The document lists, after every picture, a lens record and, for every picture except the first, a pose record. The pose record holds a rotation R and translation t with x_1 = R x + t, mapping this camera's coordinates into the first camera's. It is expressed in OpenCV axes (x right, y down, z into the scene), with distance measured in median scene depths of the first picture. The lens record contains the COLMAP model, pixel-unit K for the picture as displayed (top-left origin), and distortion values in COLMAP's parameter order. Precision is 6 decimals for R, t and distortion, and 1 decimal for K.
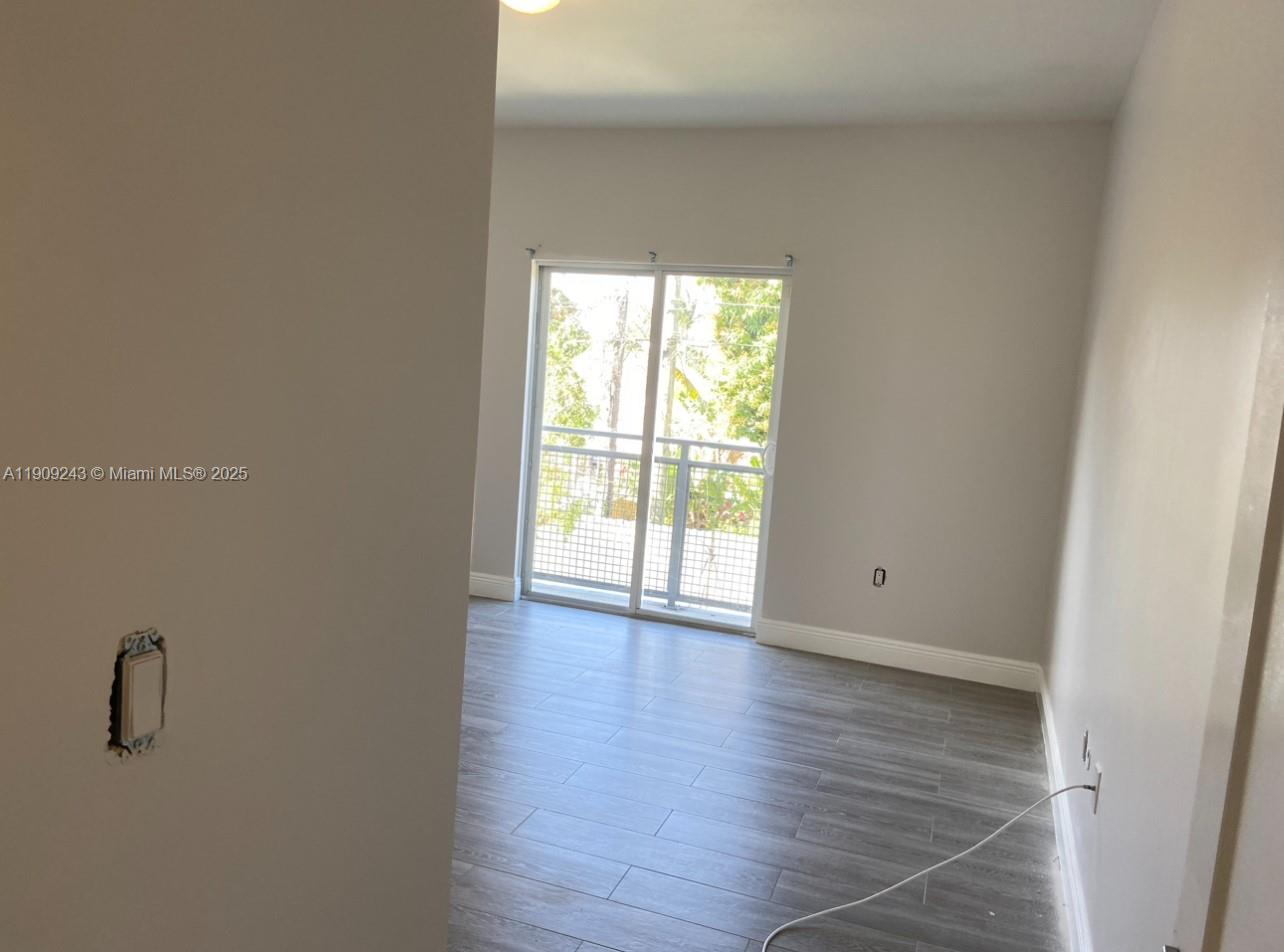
lens RADIAL K [[970.1, 0, 665.0], [0, 970.1, 476.4], [0, 0, 1]] dist [0.070486, 0.000212]
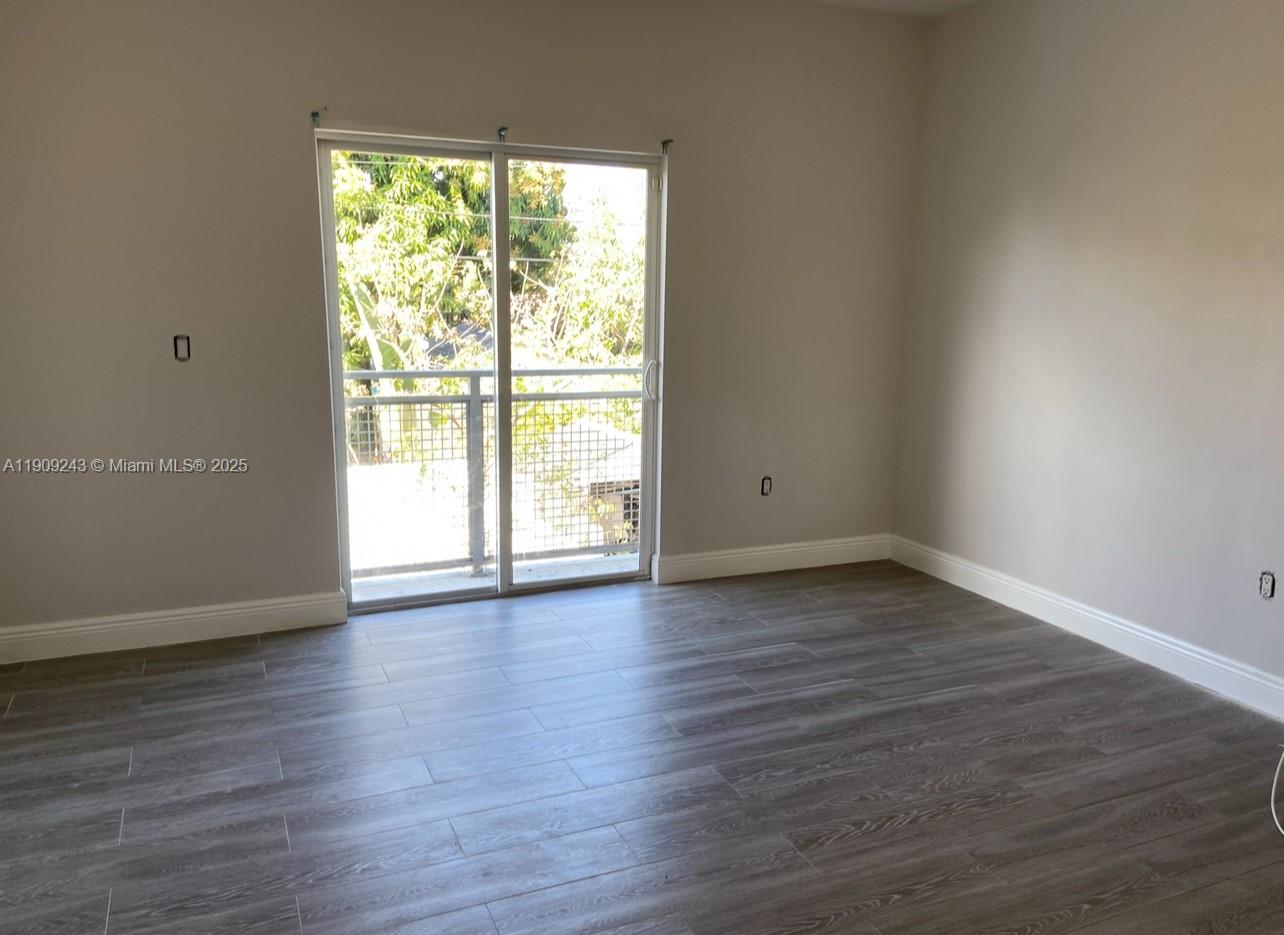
lens RADIAL K [[934.3, 0, 642.0], [0, 934.3, 467.5], [0, 0, 1]] dist [0.051989, -0.004596]
pose [[0.734883, -0.183958, 0.652768, -0.481487], [0.117791, 0.982502, 0.144273, -0.064835], [-0.667886, -0.029133, 0.743693, 0.385450]]
